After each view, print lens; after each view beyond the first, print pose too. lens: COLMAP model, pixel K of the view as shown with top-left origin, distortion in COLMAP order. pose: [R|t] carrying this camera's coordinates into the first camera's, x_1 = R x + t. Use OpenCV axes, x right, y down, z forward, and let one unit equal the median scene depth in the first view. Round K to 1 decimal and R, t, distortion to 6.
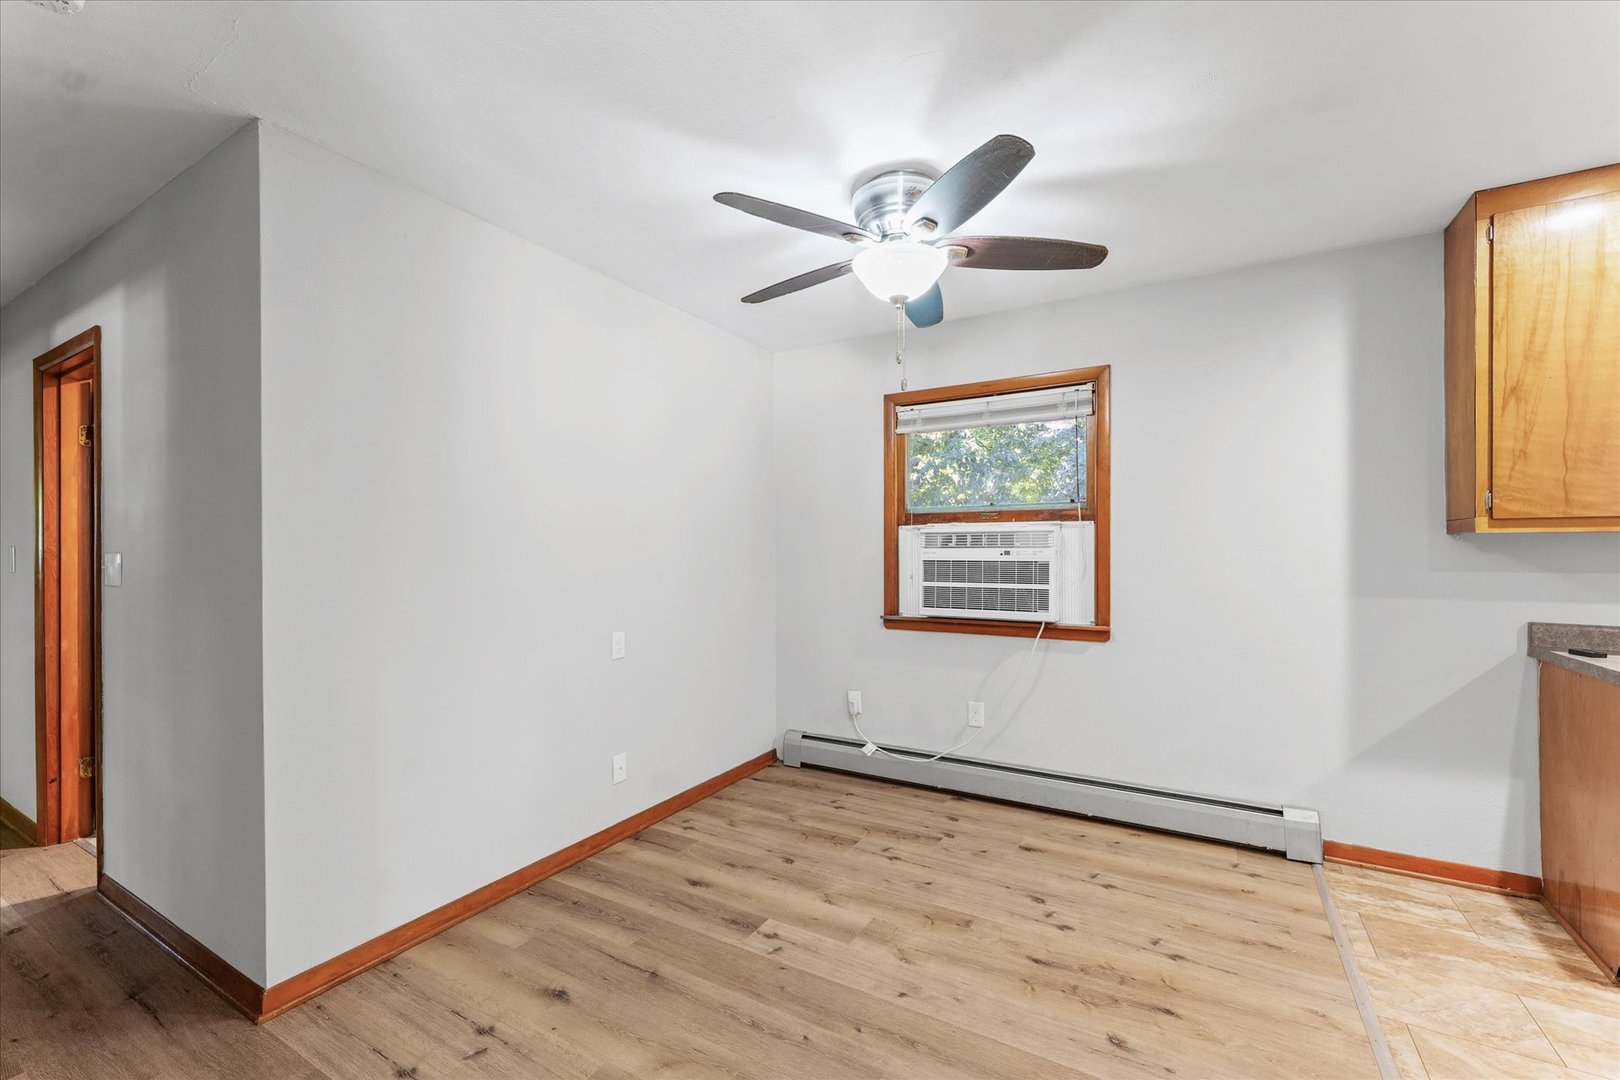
lens RADIAL K [[667.9, 0, 812.8], [0, 667.9, 551.6], [0, 0, 1]] dist [0.004687, -0.000045]
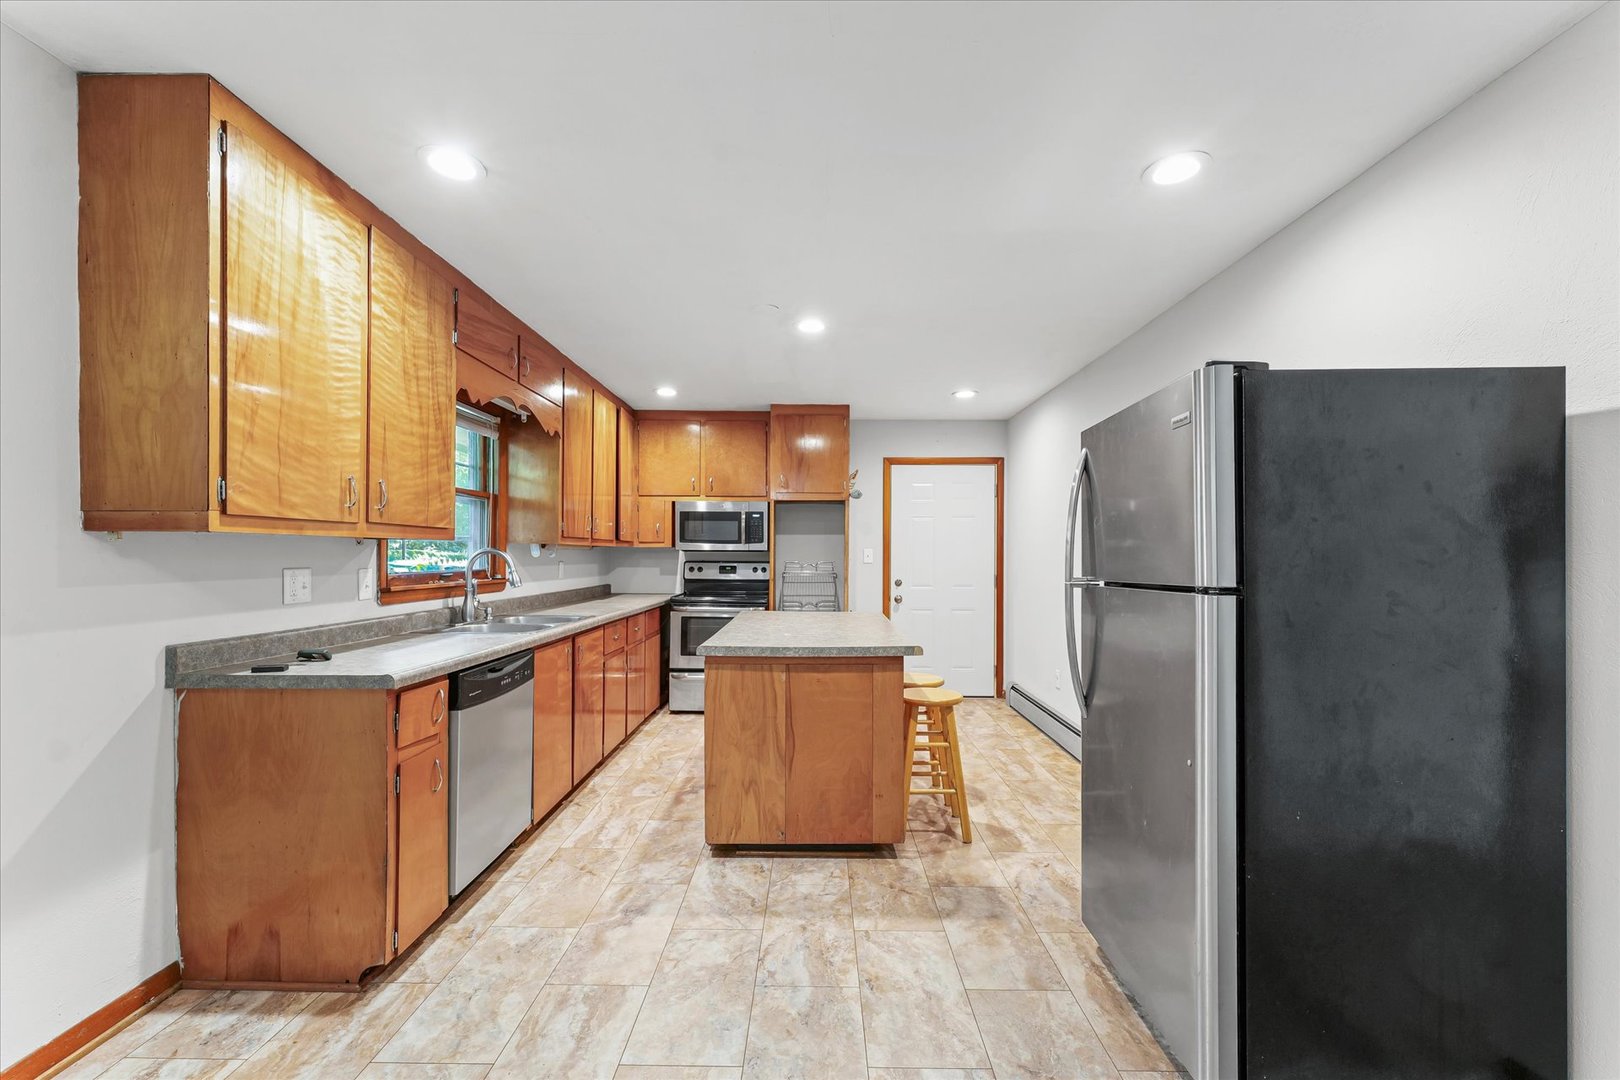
lens RADIAL K [[665.1, 0, 816.2], [0, 665.1, 556.0], [0, 0, 1]] dist [0.002869, -0.000111]
pose [[-0.501001, -0.002819, 0.865442, 0.003682], [-0.001333, 0.999996, 0.002486, -0.003158], [-0.865445, 0.000092, -0.501003, 0.655331]]
